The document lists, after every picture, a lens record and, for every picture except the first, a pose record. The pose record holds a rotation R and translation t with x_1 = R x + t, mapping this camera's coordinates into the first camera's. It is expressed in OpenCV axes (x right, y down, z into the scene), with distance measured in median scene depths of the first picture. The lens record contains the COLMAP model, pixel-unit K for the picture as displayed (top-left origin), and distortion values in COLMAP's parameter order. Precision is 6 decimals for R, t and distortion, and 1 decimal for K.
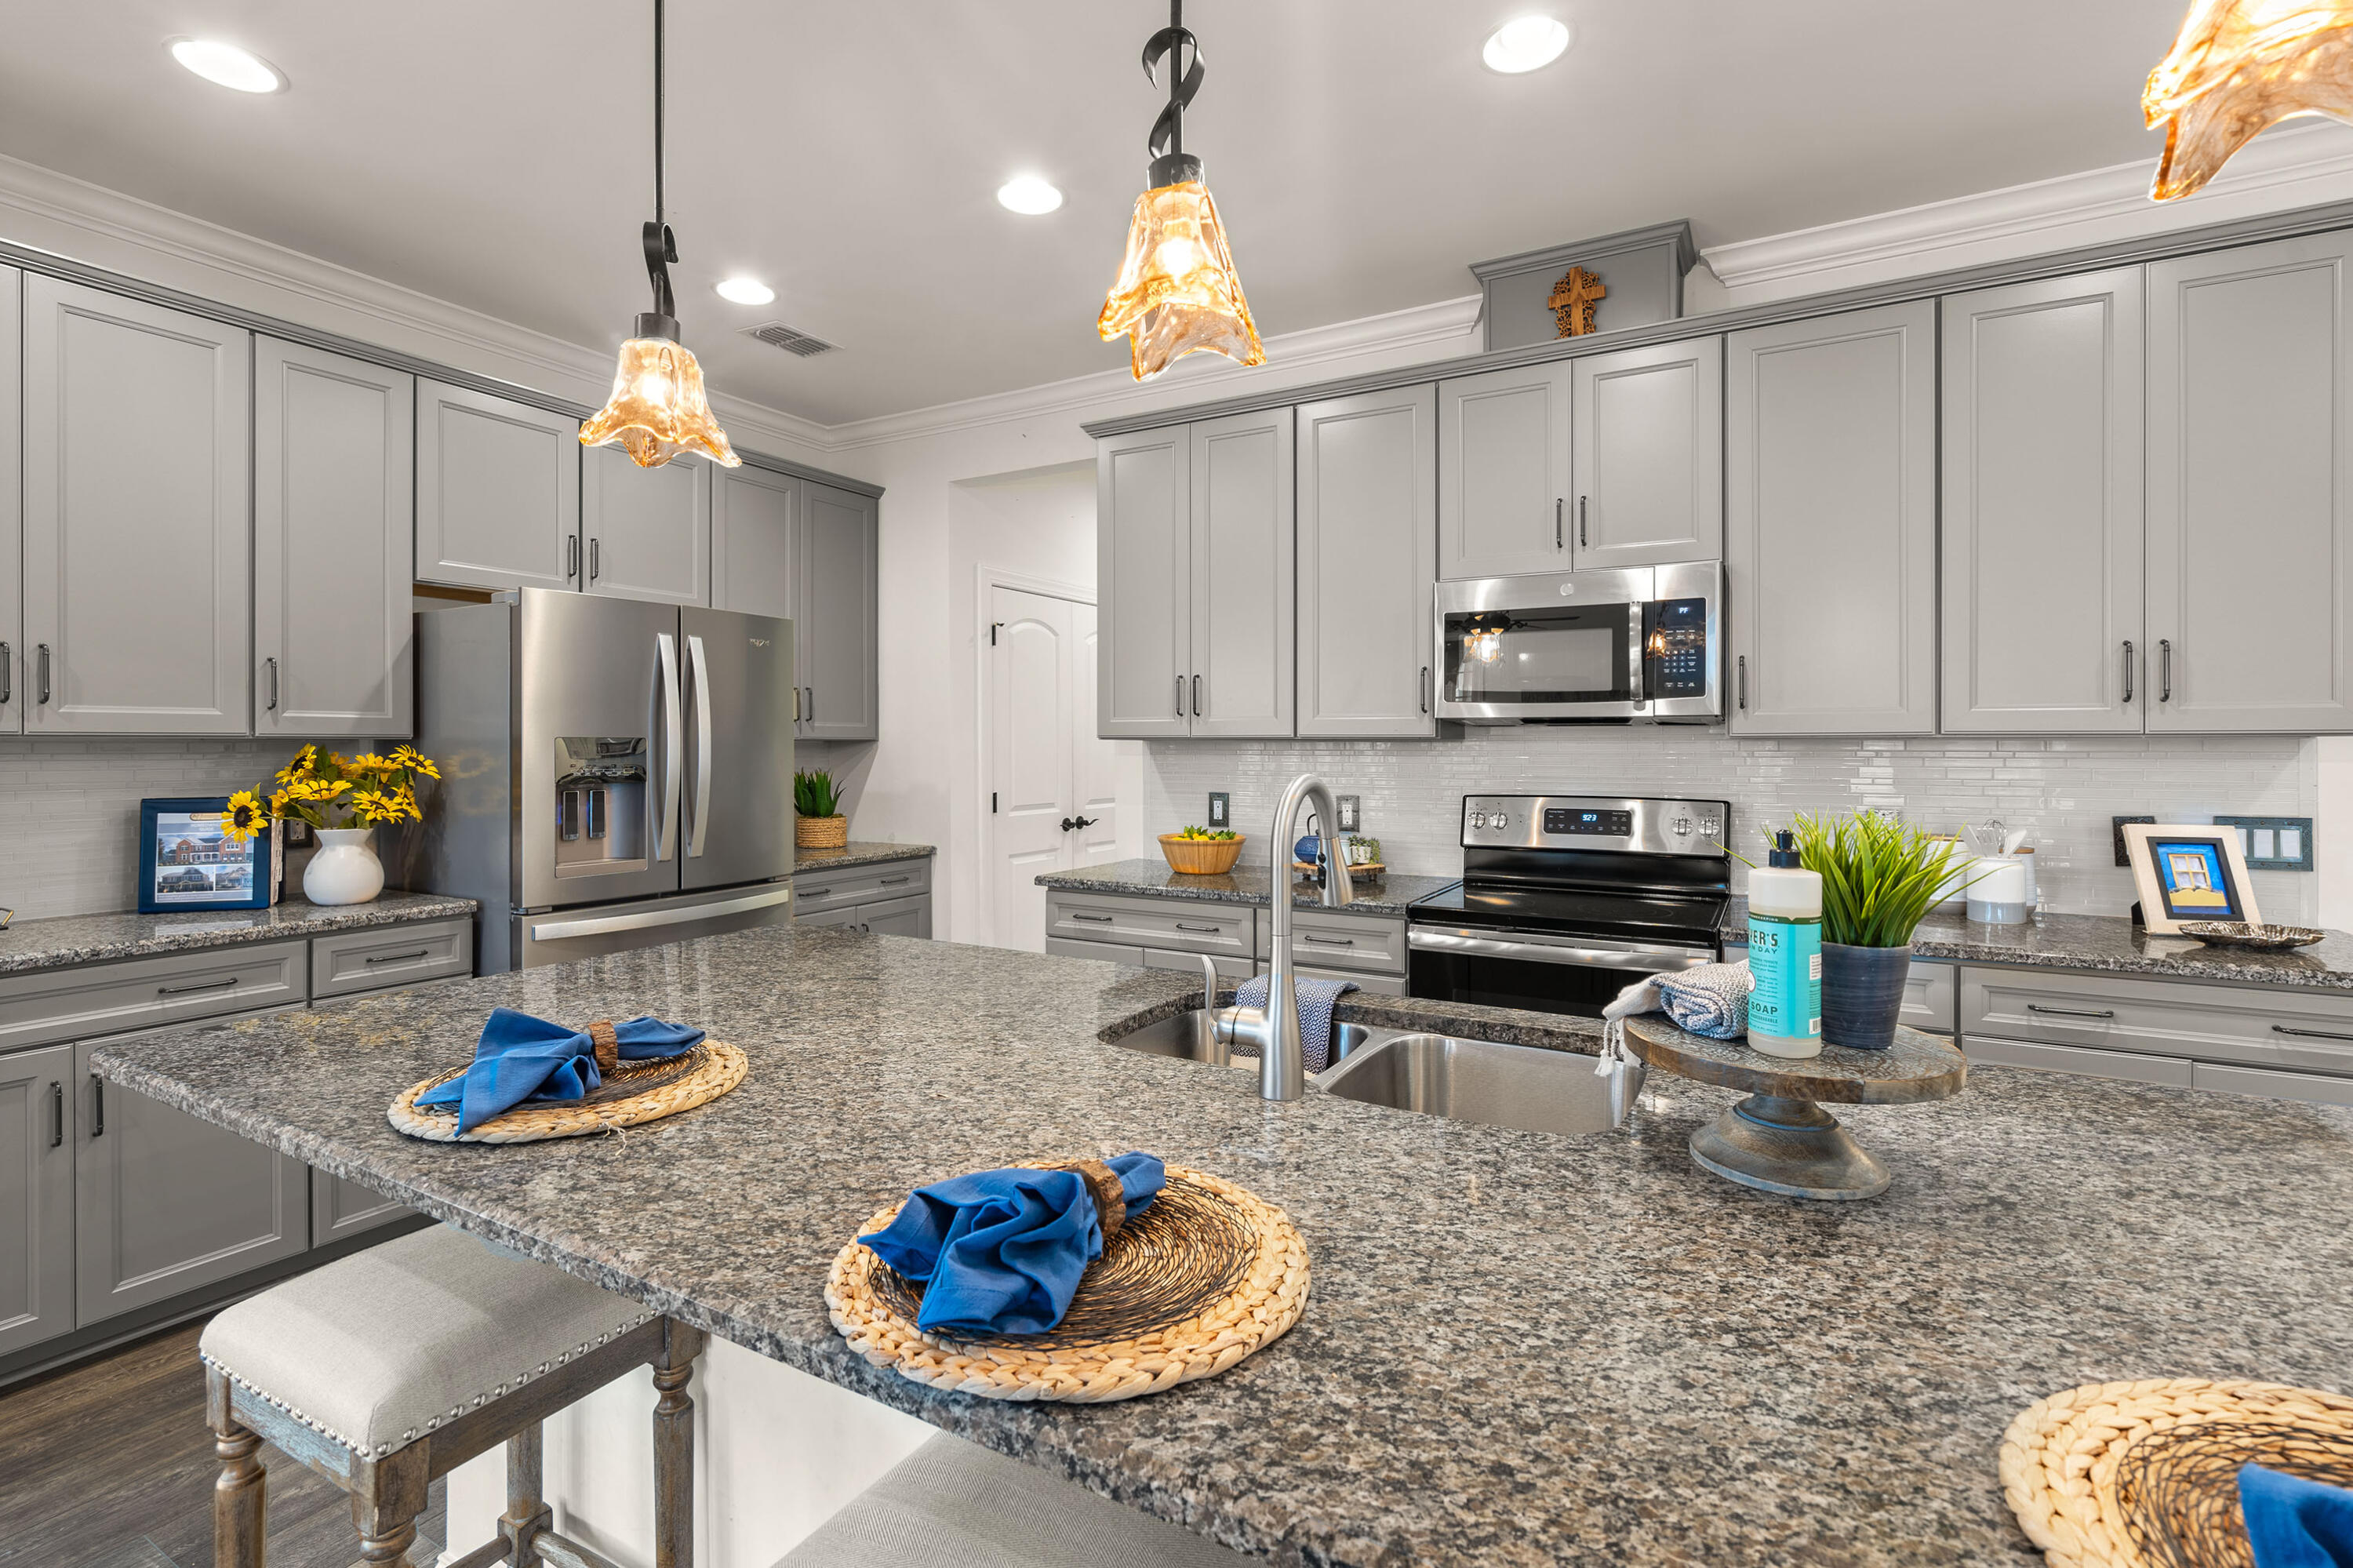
lens RADIAL K [[1075.6, 0, 1187.6], [0, 1075.6, 755.6], [0, 0, 1]] dist [0.000665, 0.000091]
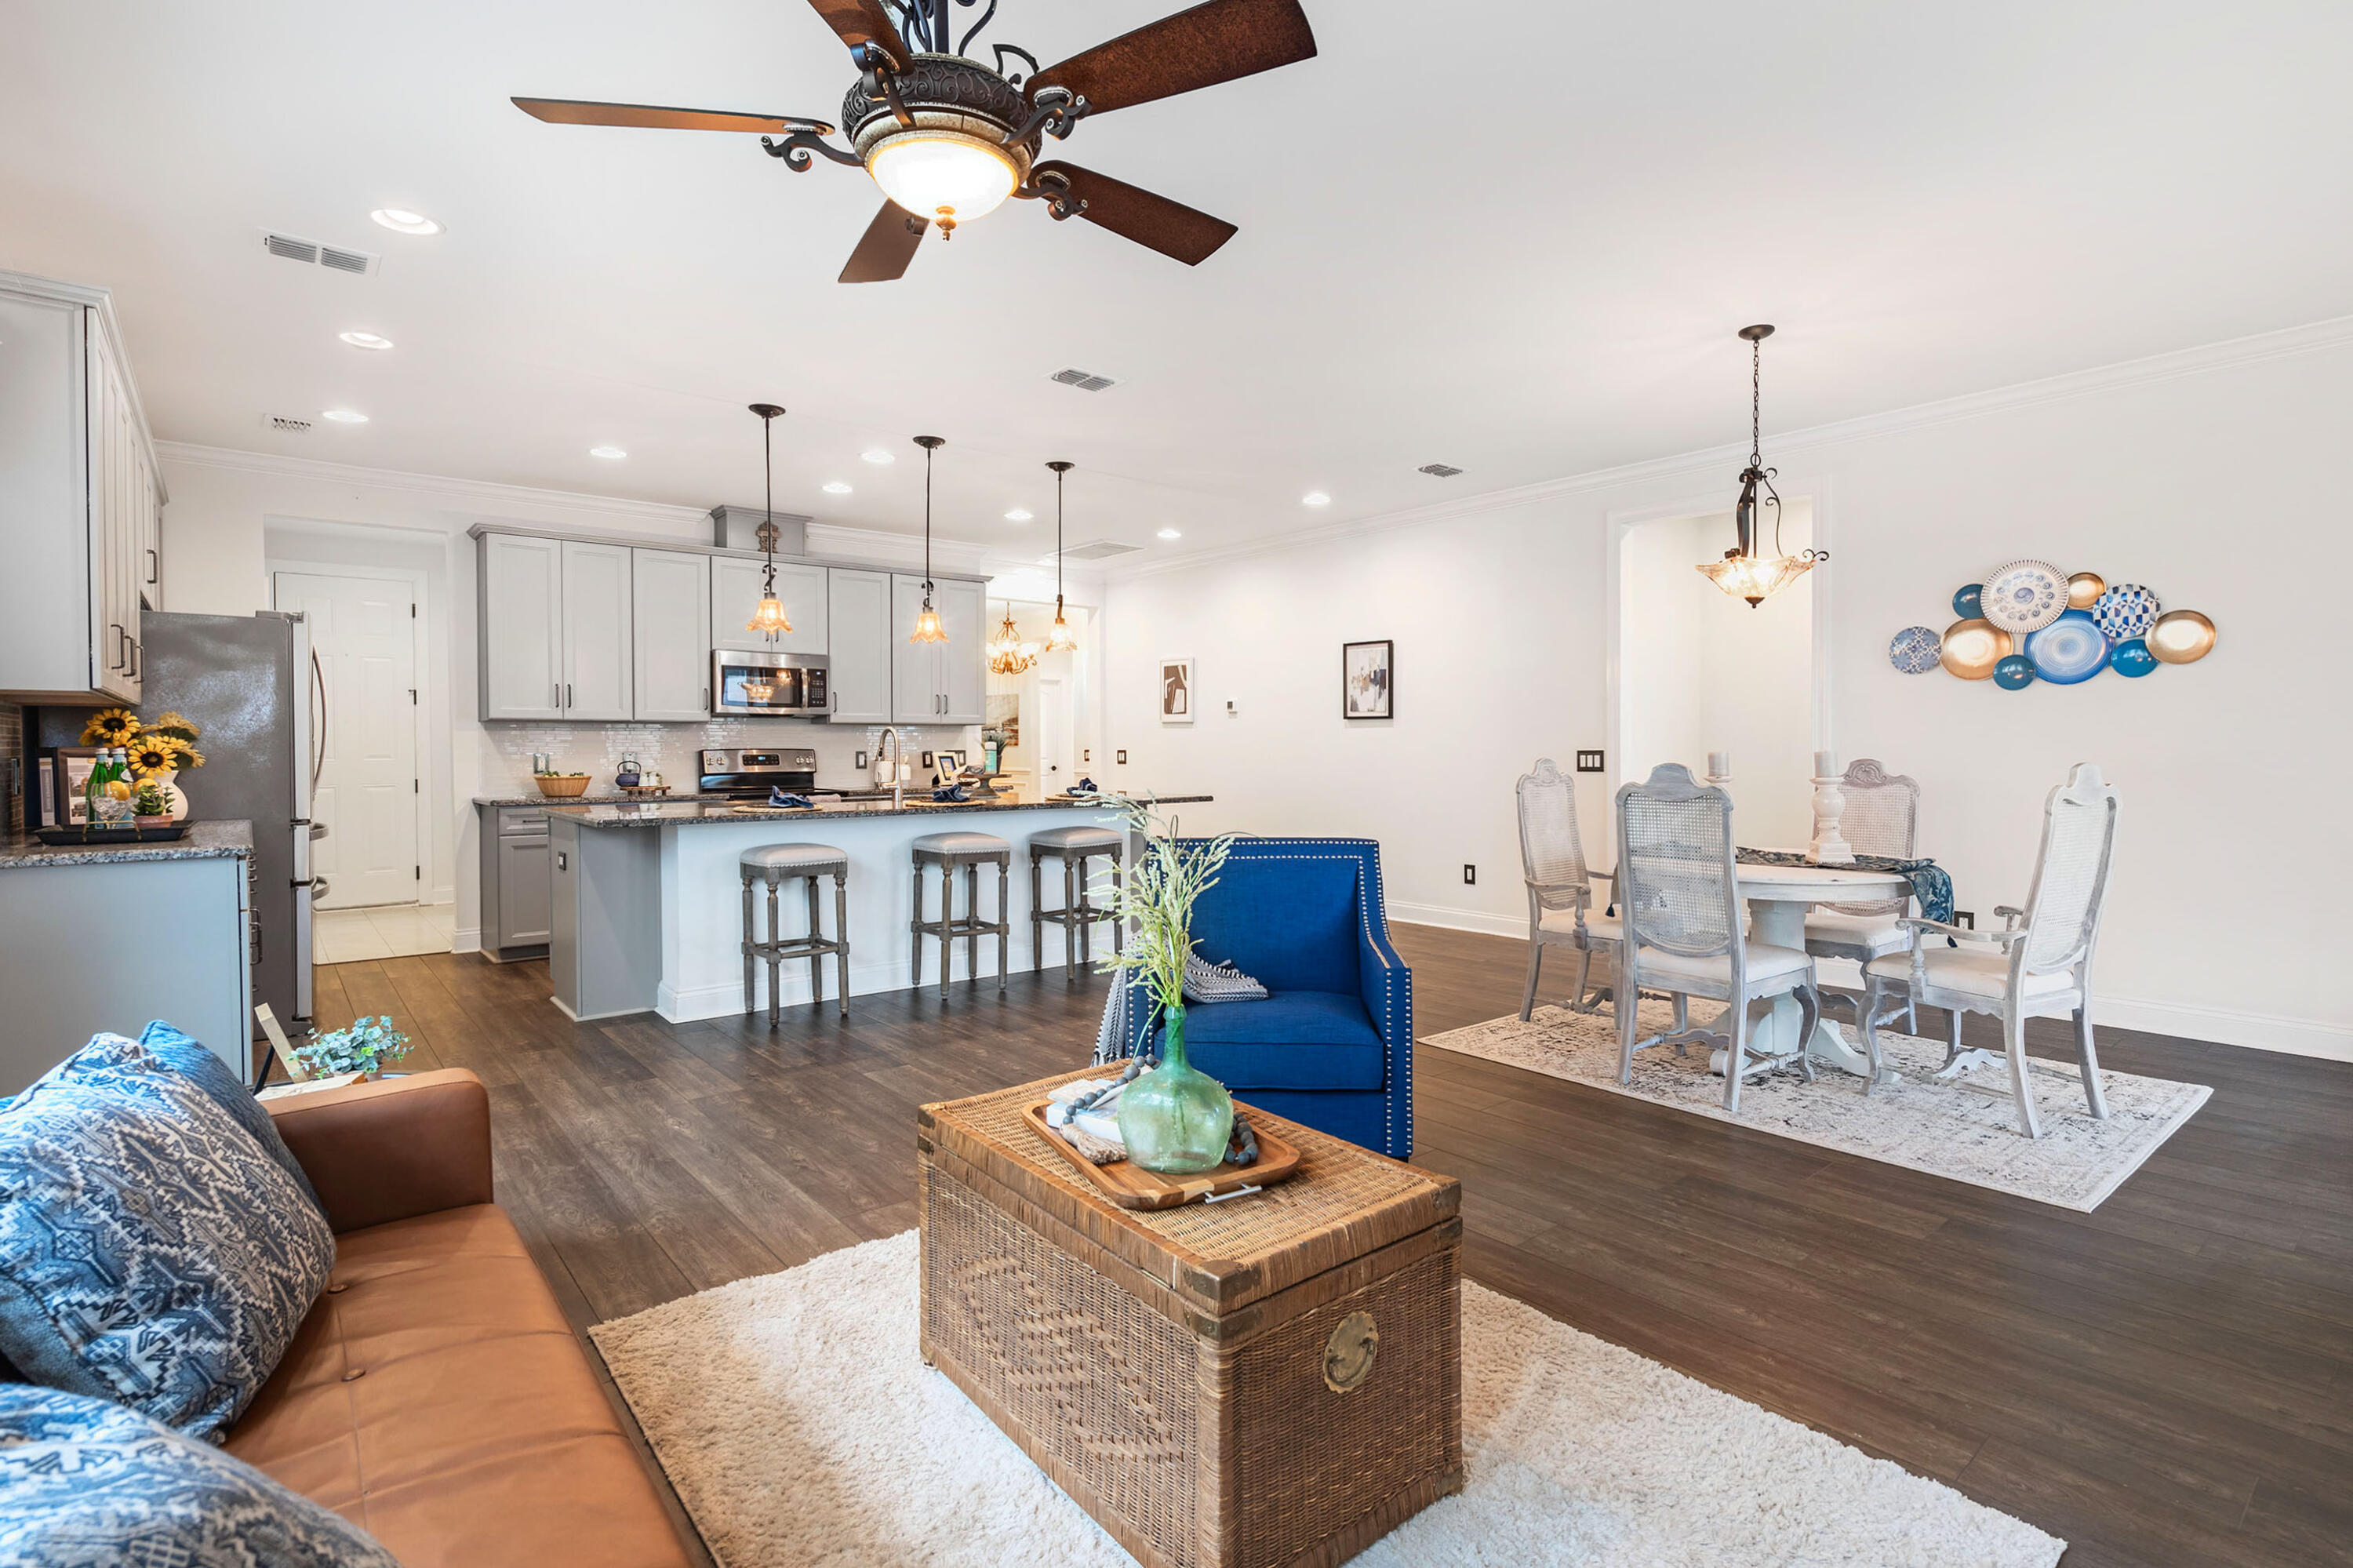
lens RADIAL K [[1136.8, 0, 1182.4], [0, 1136.8, 758.5], [0, 0, 1]] dist [-0.000148, 0.000162]
pose [[0.385417, -0.011368, 0.922672, -1.617281], [0.013544, 0.999886, 0.006661, 0.058415], [-0.922643, 0.009930, 0.385527, -0.798173]]
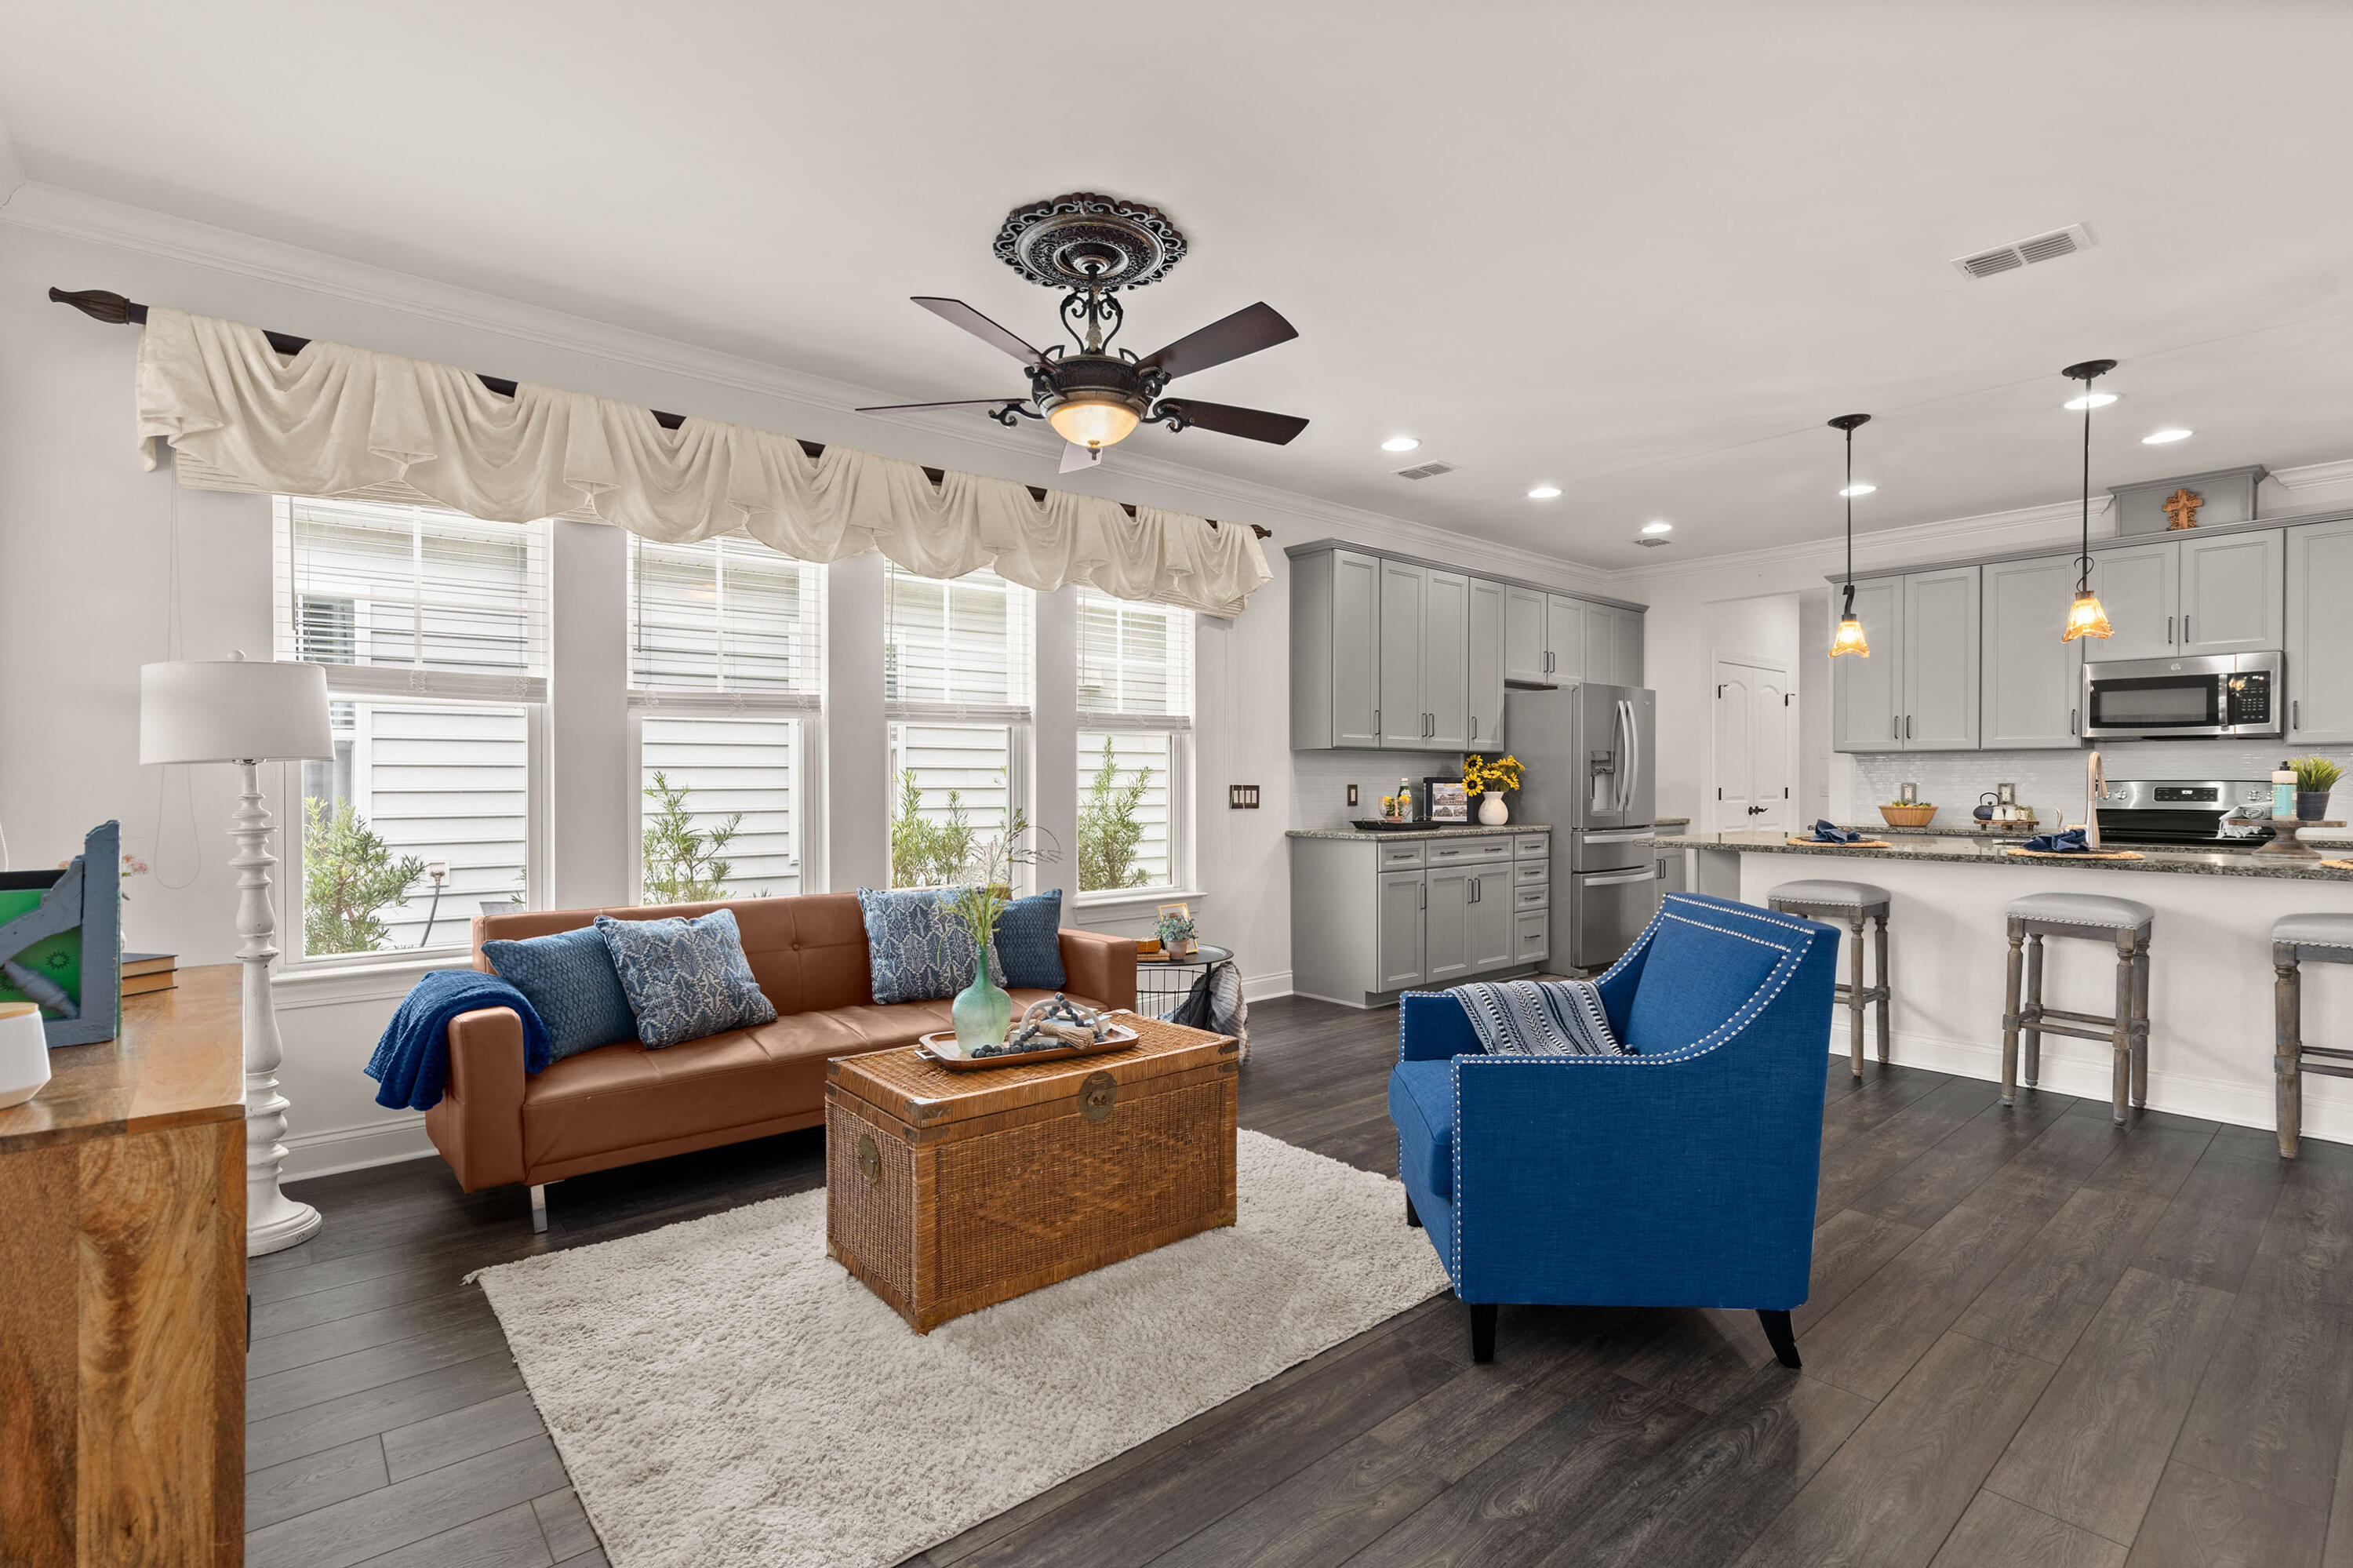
lens RADIAL K [[1086.0, 0, 1176.7], [0, 1086.0, 797.1], [0, 0, 1]] dist [-0.000077, 0.000044]
pose [[0.937814, 0.006050, -0.347086, -0.608401], [-0.003925, 0.999969, 0.006823, 0.064902], [0.347117, -0.005037, 0.937808, -1.350320]]
